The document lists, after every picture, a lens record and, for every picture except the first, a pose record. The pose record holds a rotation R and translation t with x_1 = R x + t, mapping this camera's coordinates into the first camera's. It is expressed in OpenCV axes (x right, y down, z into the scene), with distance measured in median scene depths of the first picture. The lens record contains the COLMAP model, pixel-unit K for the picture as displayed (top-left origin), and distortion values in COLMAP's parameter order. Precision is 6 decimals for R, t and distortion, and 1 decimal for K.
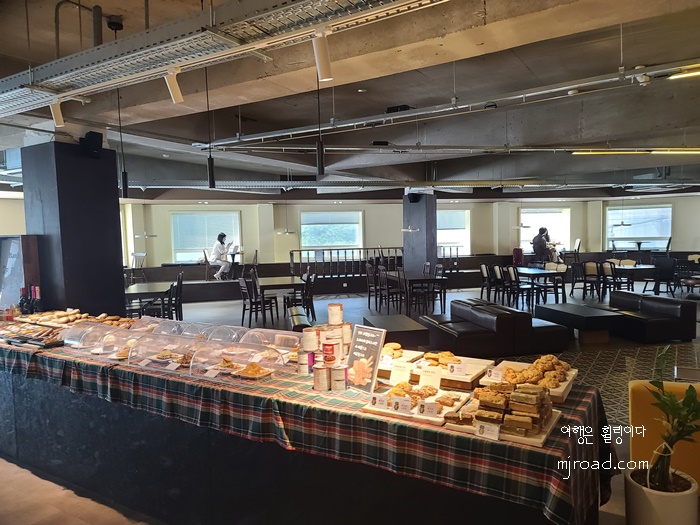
lens RADIAL K [[466.7, 0, 350.0], [0, 466.7, 262.5], [0, 0, 1]] dist [0.004613, 0.000813]
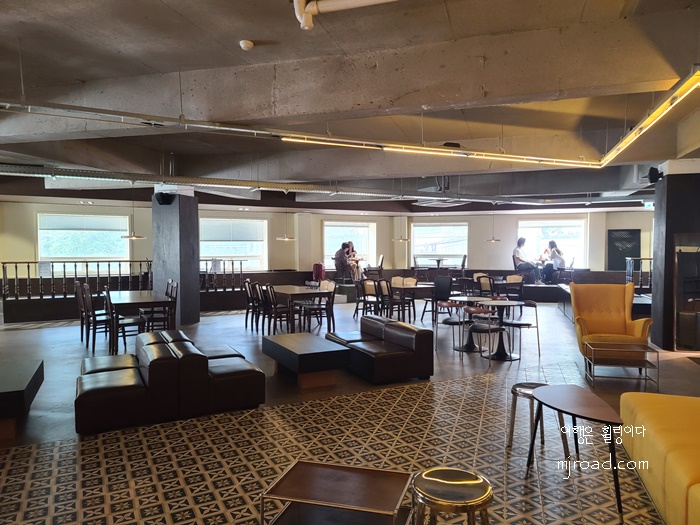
lens RADIAL K [[466.7, 0, 350.0], [0, 466.7, 262.5], [0, 0, 1]] dist [0.004613, 0.000813]
pose [[0.959817, 0.015551, 0.280196, 0.173777], [-0.006772, 0.999456, -0.032275, -0.004123], [-0.280546, 0.029080, 0.959400, 0.113810]]
